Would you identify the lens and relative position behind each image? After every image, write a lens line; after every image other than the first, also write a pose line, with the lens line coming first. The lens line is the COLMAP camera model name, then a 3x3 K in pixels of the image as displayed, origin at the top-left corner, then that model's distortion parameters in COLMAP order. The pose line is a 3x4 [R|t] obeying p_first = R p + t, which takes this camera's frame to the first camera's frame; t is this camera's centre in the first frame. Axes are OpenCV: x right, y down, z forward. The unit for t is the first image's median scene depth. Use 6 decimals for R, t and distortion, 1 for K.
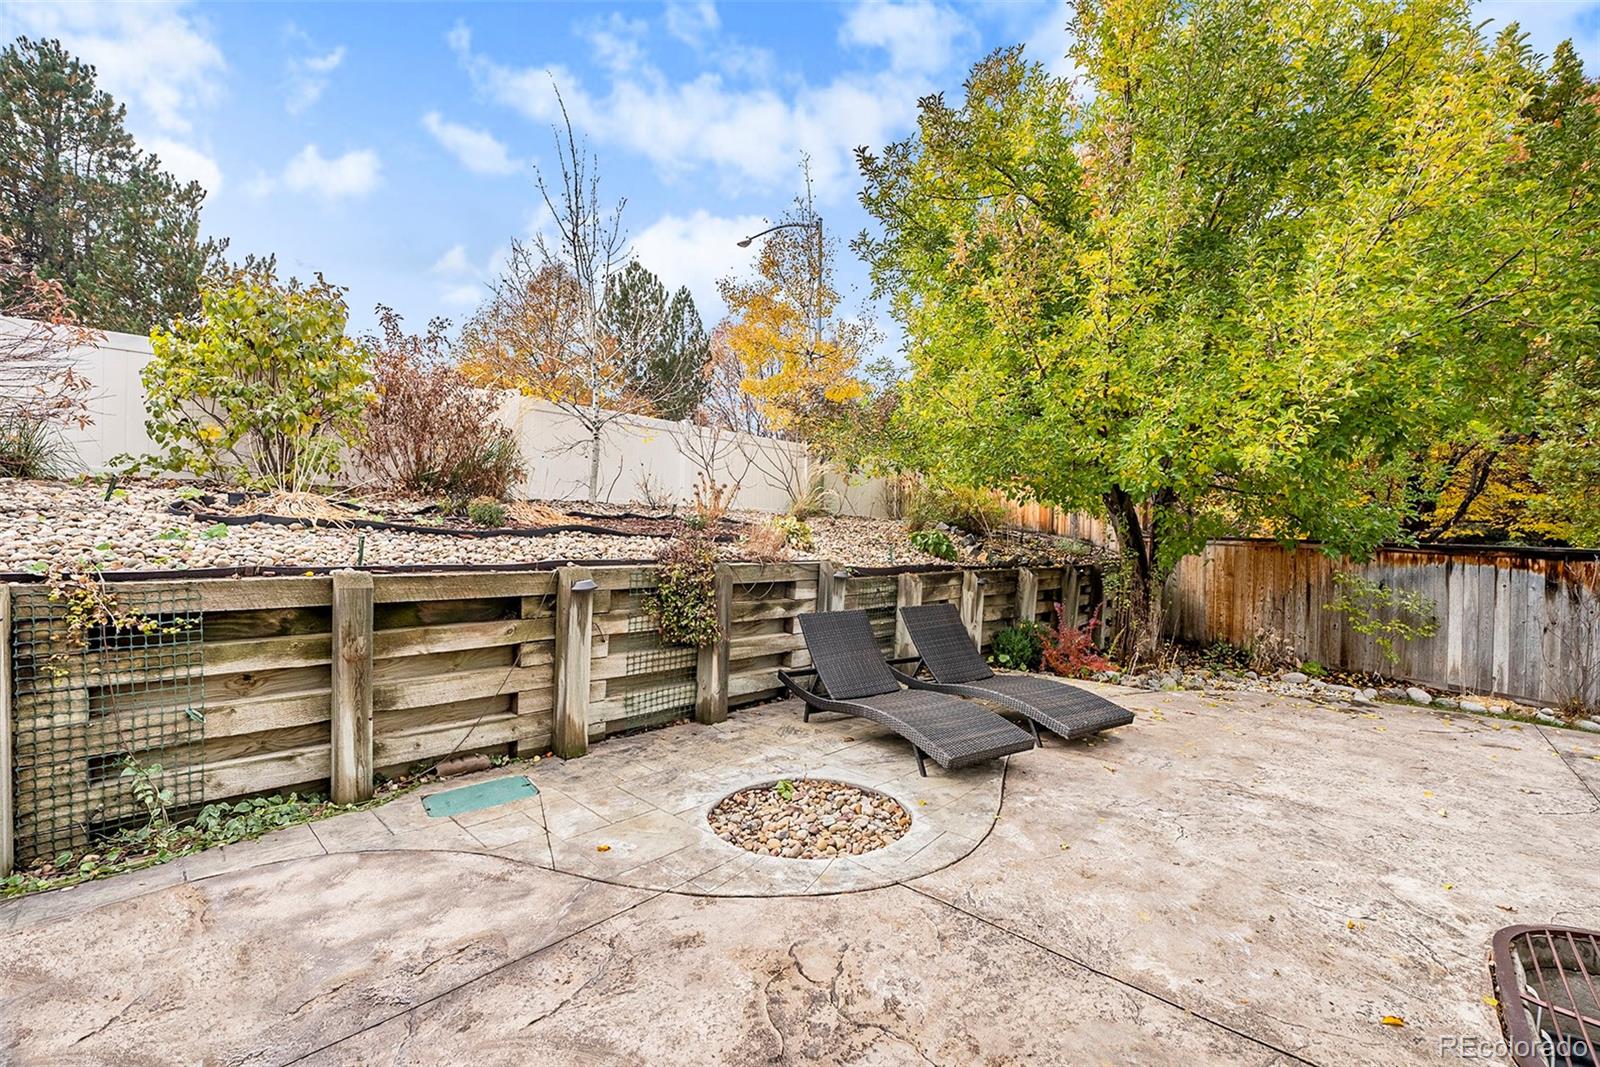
lens RADIAL K [[650.0, 0, 800.0], [0, 650.0, 533.5], [0, 0, 1]] dist [-0.031430, 0.000194]
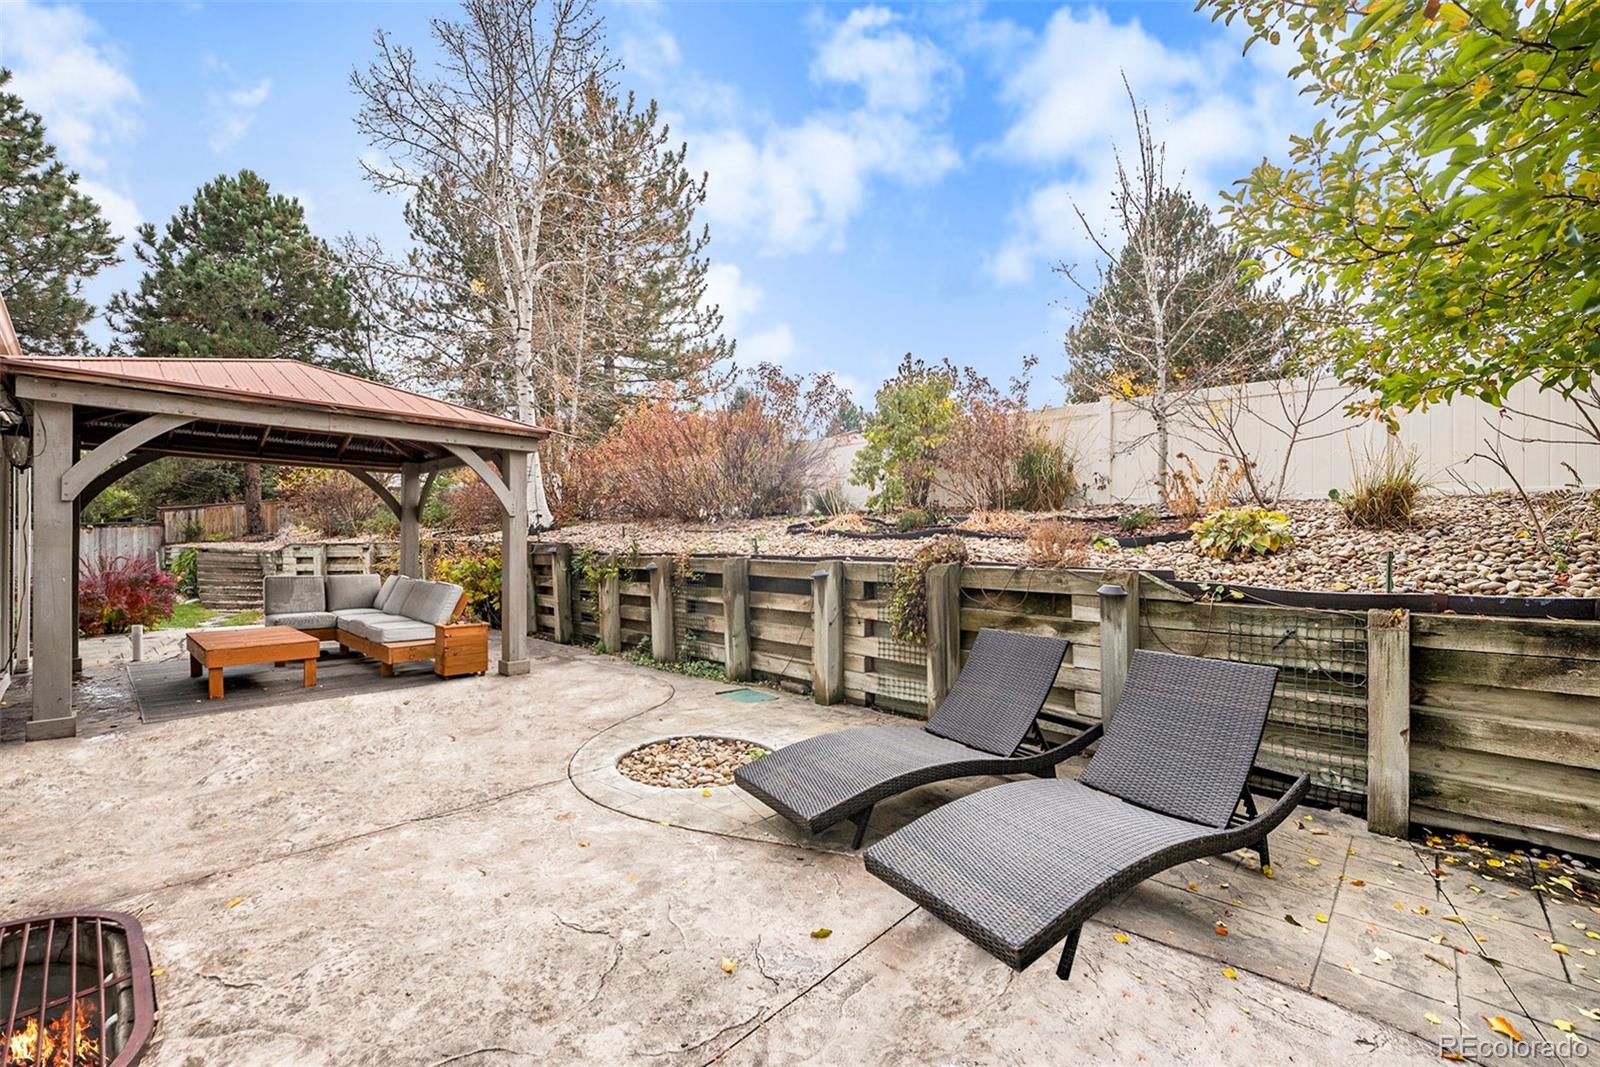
lens RADIAL K [[650.0, 0, 800.0], [0, 650.0, 533.5], [0, 0, 1]] dist [-0.031430, 0.000194]
pose [[0.036581, -0.025939, -0.998994, 1.114325], [-0.003642, 0.999653, -0.026089, 0.035698], [0.999324, 0.004593, 0.036474, 1.021982]]
